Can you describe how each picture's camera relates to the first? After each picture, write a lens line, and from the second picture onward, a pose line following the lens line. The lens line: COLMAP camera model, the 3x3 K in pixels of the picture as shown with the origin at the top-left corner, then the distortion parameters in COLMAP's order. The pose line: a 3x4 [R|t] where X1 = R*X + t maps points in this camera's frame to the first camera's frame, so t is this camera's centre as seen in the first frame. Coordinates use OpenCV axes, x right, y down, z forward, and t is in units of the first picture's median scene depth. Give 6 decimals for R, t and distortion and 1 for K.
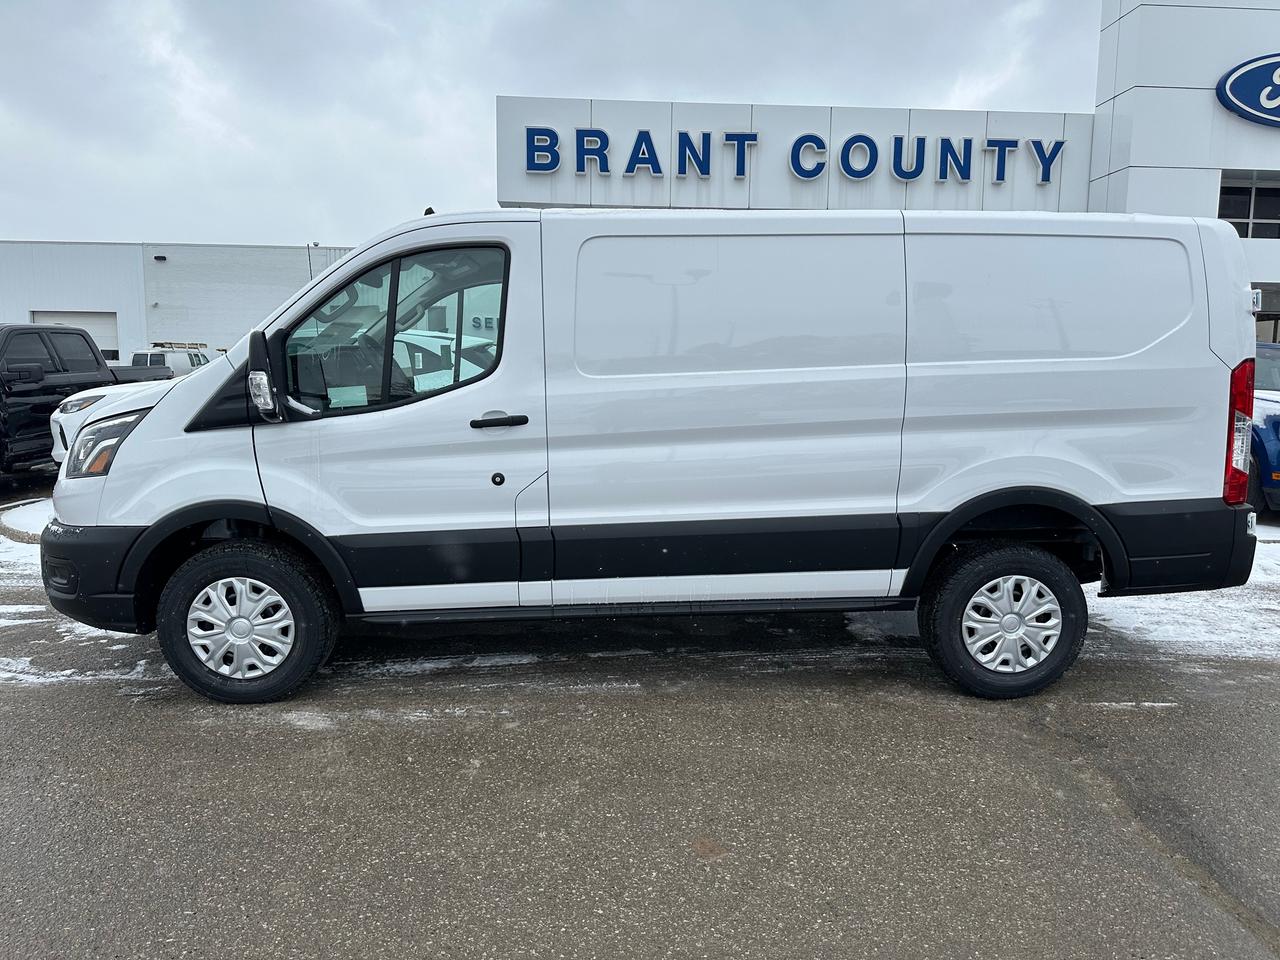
lens RADIAL K [[883.6, 0, 641.7], [0, 883.6, 500.2], [0, 0, 1]] dist [0.046325, -0.065399]
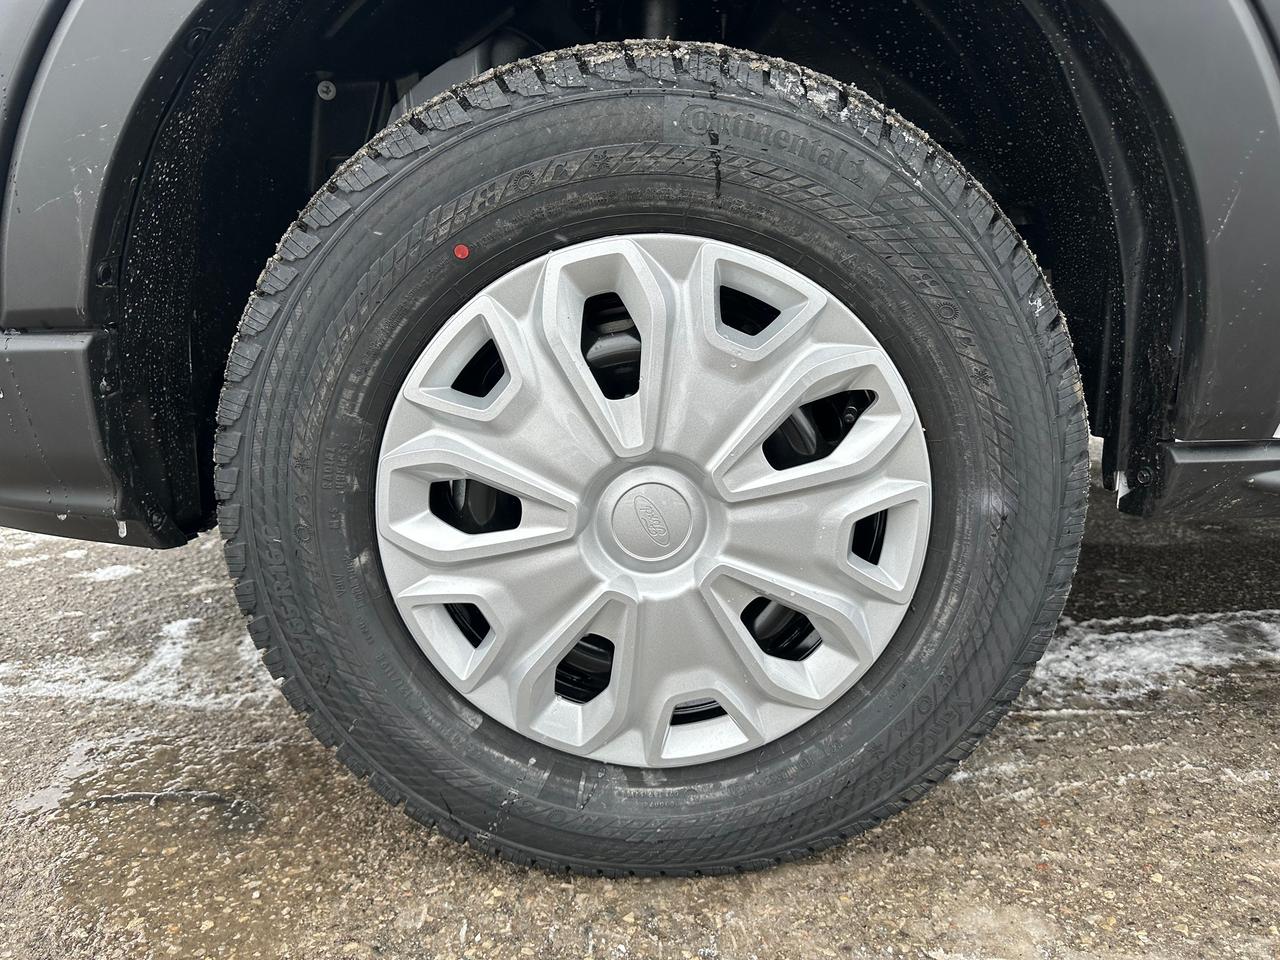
lens RADIAL K [[899.7, 0, 640.0], [0, 899.7, 480.0], [0, 0, 1]] dist [0.073500, -0.130522]
pose [[0.998409, -0.000641, -0.056379, -0.429943], [0.006241, 0.995048, 0.099203, 0.113180], [0.056036, -0.099397, 0.993469, 0.786895]]
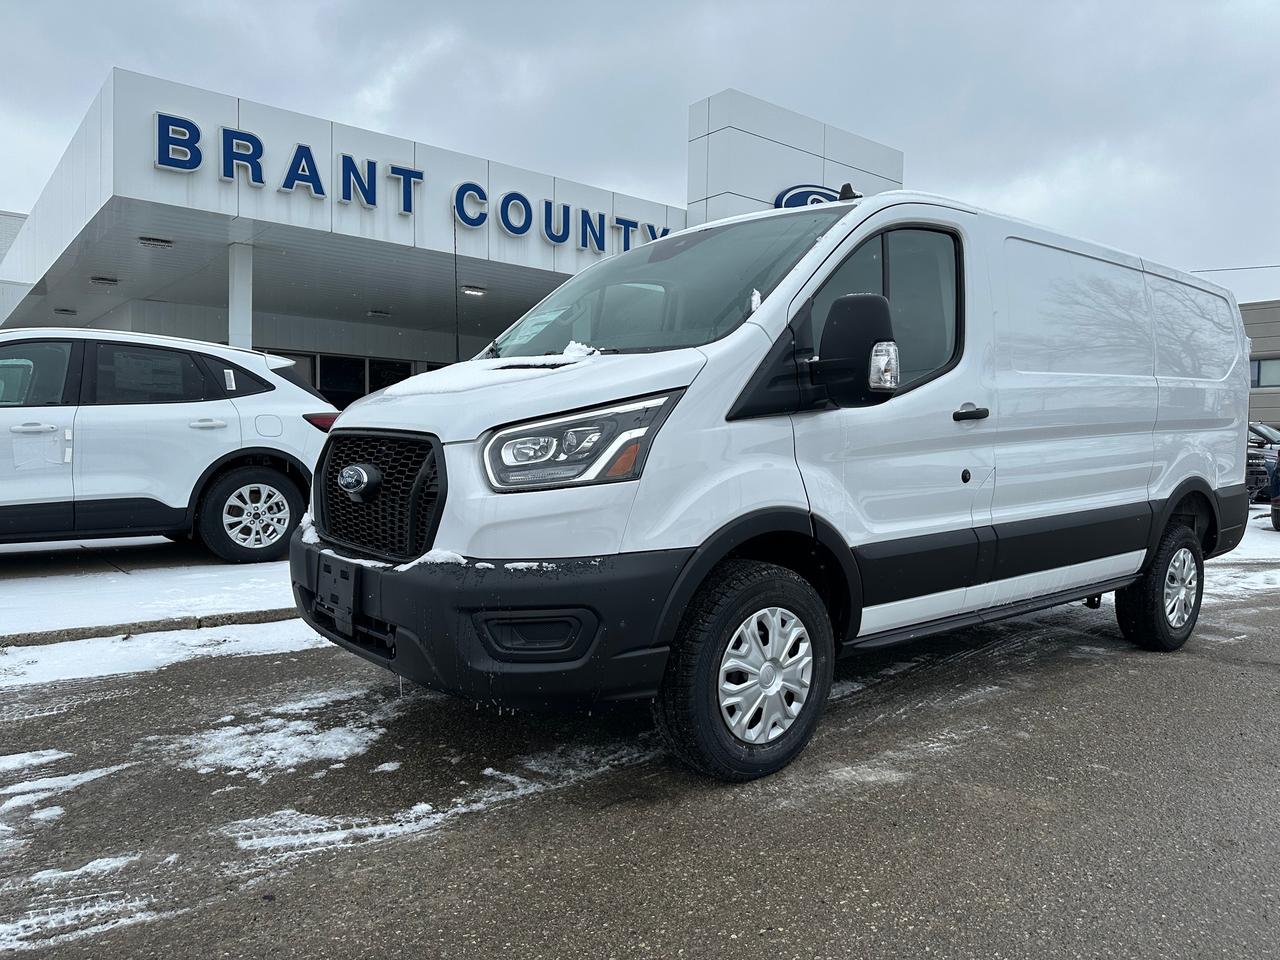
lens RADIAL K [[899.7, 0, 640.0], [0, 899.7, 480.0], [0, 0, 1]] dist [0.073500, -0.130522]
pose [[0.805359, -0.017287, 0.592536, -0.976044], [0.075001, 0.994513, -0.072926, 0.023496], [-0.588024, 0.103173, 0.802236, 0.405574]]
